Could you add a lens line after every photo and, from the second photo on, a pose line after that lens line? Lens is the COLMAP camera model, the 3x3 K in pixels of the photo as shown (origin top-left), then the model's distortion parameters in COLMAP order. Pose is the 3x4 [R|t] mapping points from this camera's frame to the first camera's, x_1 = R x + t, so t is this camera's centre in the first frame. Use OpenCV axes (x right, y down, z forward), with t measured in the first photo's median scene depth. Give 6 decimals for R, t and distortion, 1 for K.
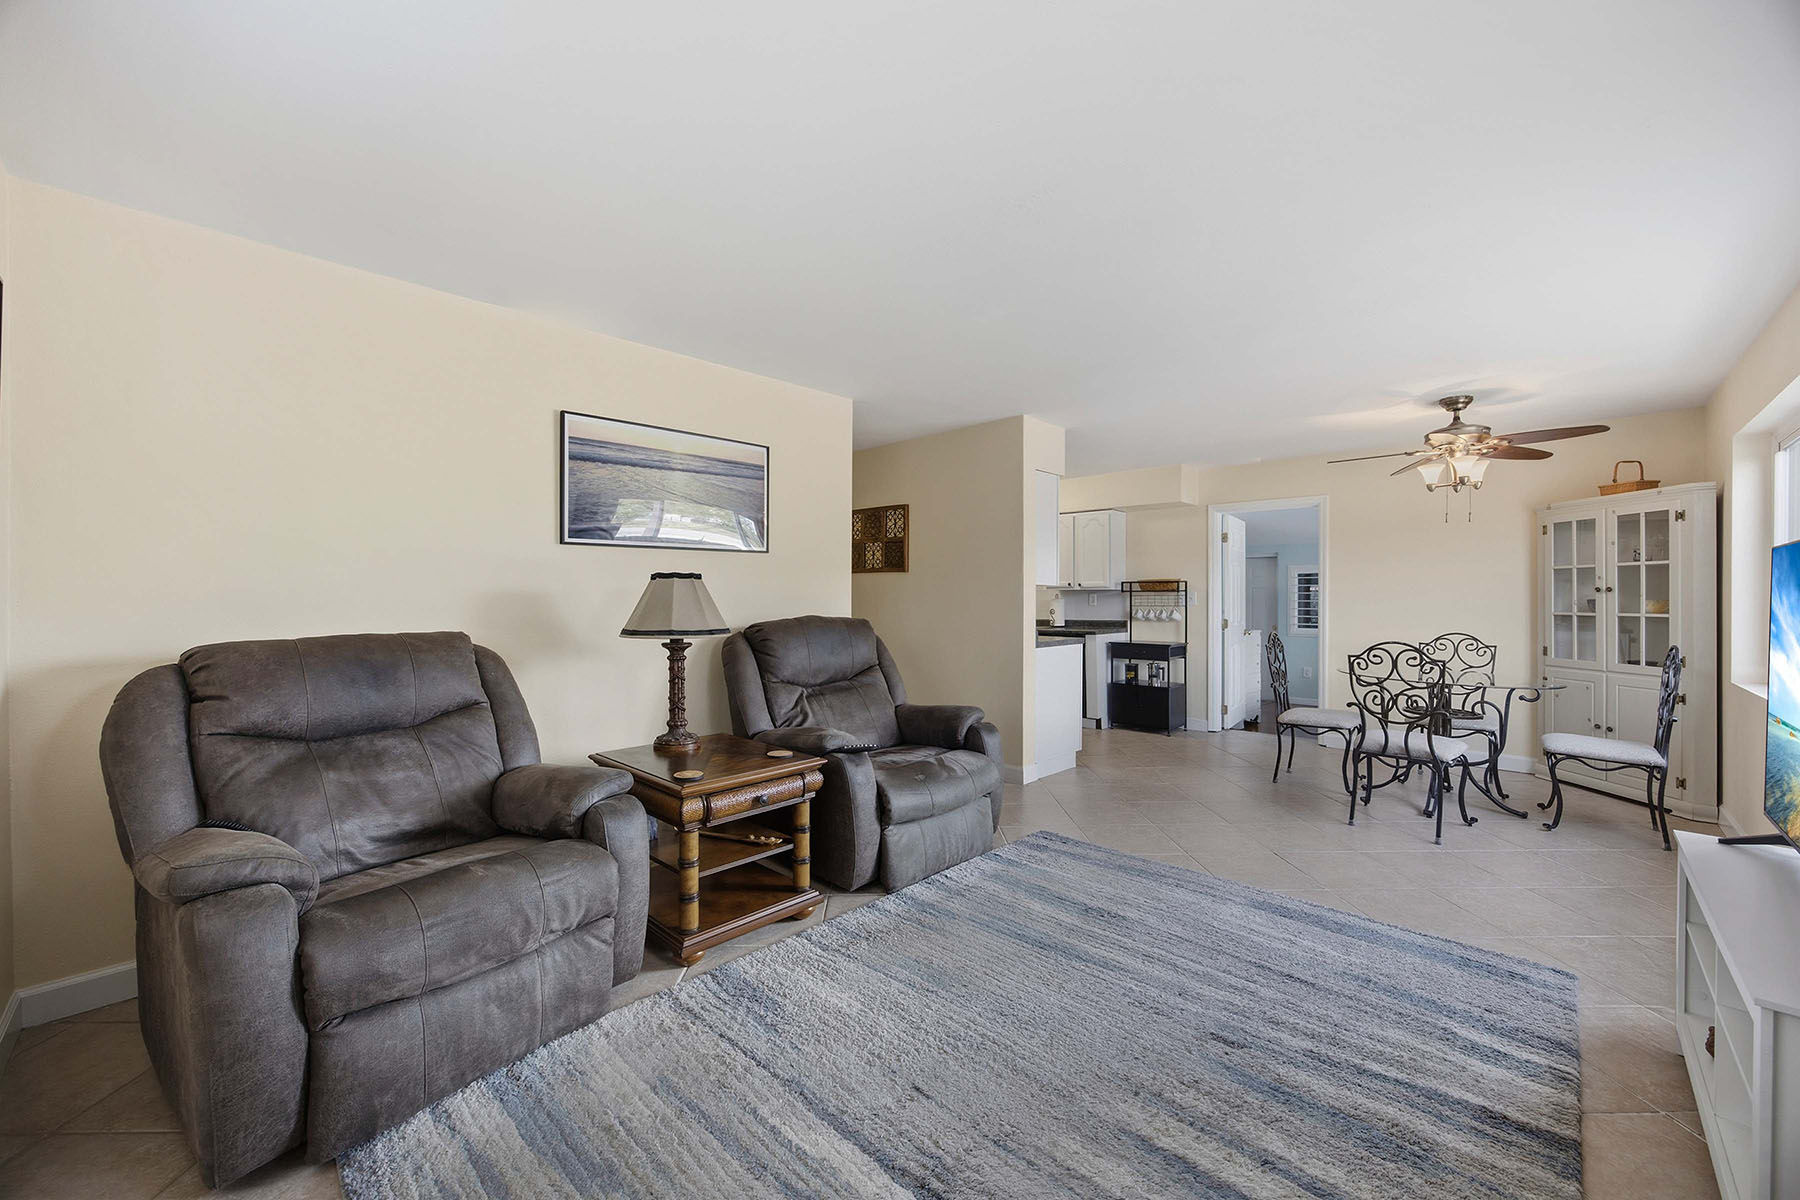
lens RADIAL K [[687.8, 0, 903.5], [0, 687.8, 594.3], [0, 0, 1]] dist [-0.009363, 0.000122]
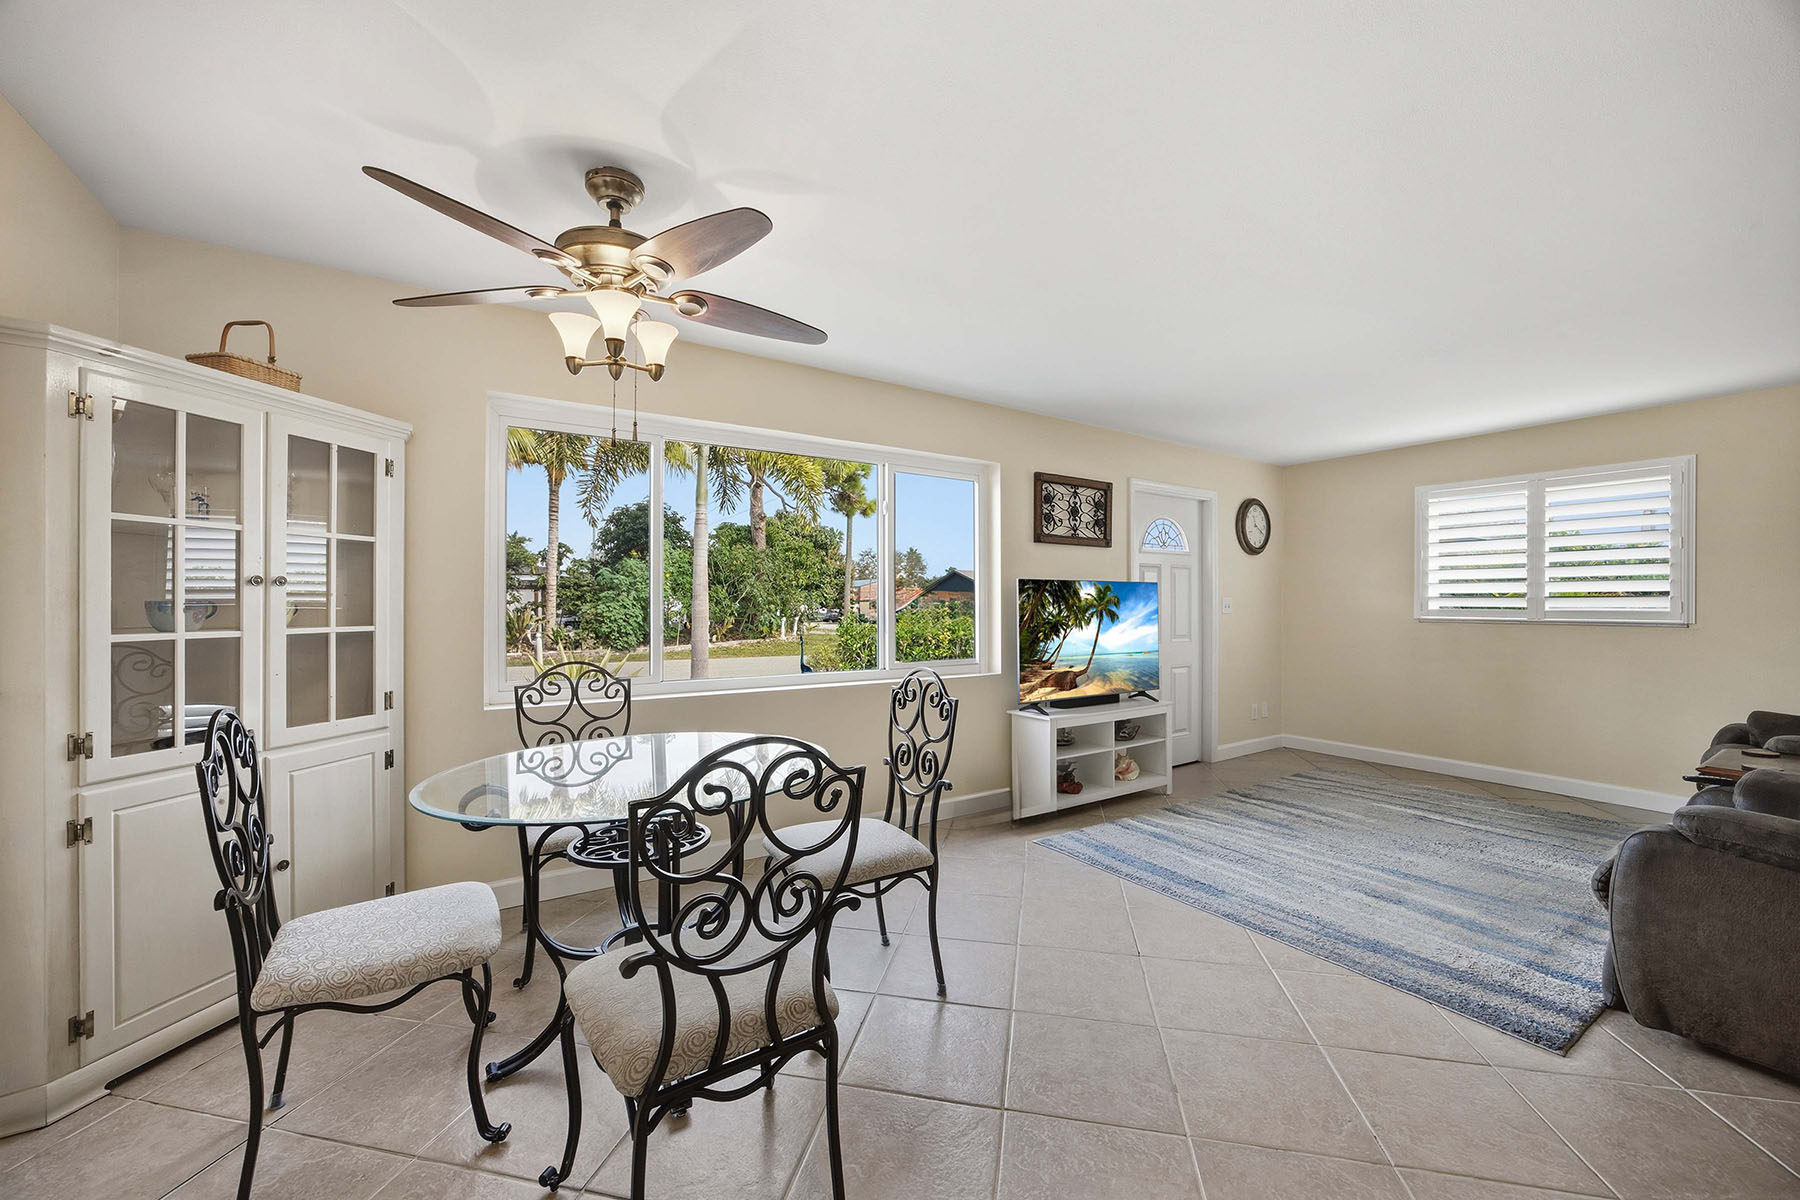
lens RADIAL K [[697.6, 0, 900.0], [0, 697.6, 600.0], [0, 0, 1]] dist [-0.010876, 0.000085]
pose [[-0.973706, -0.000033, 0.227807, 0.454388], [-0.001891, 0.999967, -0.007935, 0.009416], [-0.227799, -0.008157, -0.973674, 1.282914]]
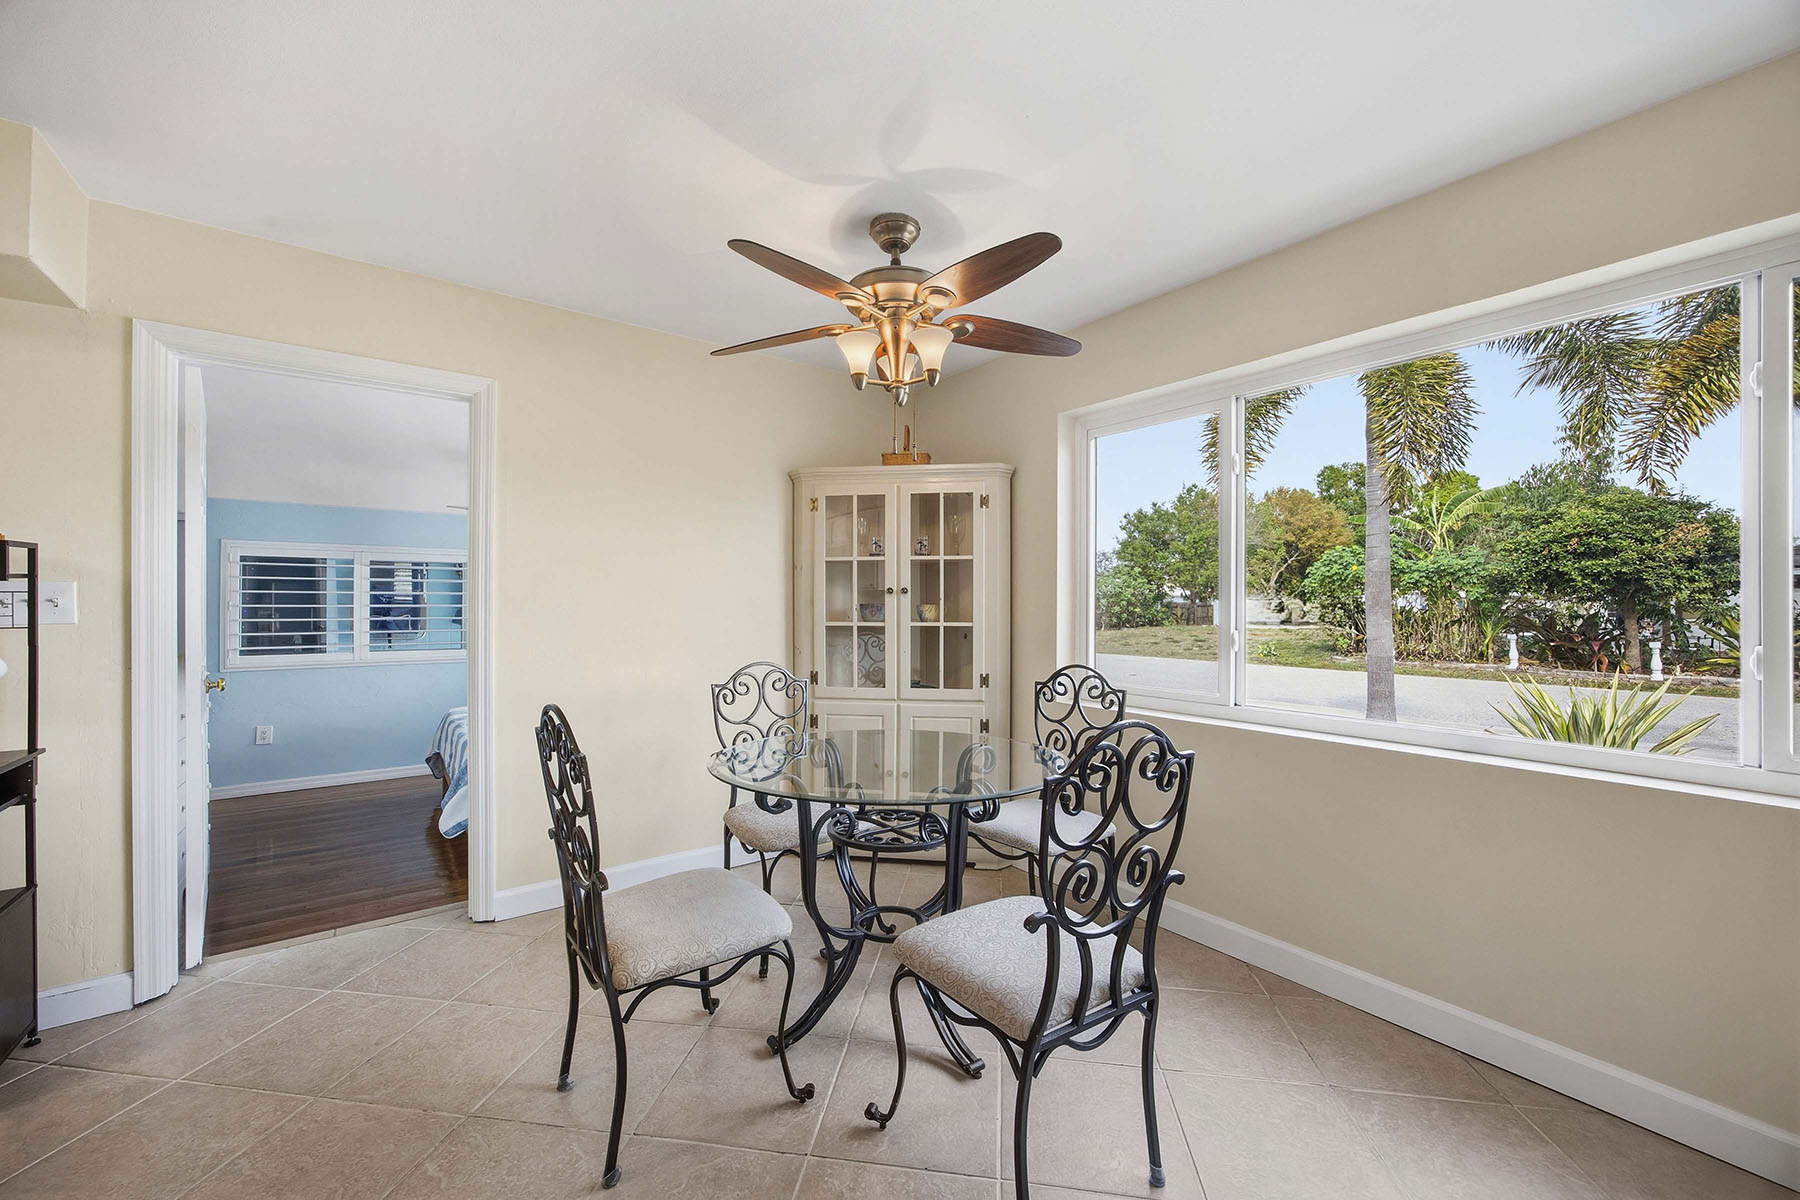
lens RADIAL K [[712.0, 0, 896.1], [0, 712.0, 605.9], [0, 0, 1]] dist [-0.036182, 0.017182]
pose [[0.166195, -0.001759, 0.986091, 0.241602], [-0.004966, 0.999984, 0.002621, 0.007023], [-0.986080, -0.005333, 0.166183, 0.814342]]
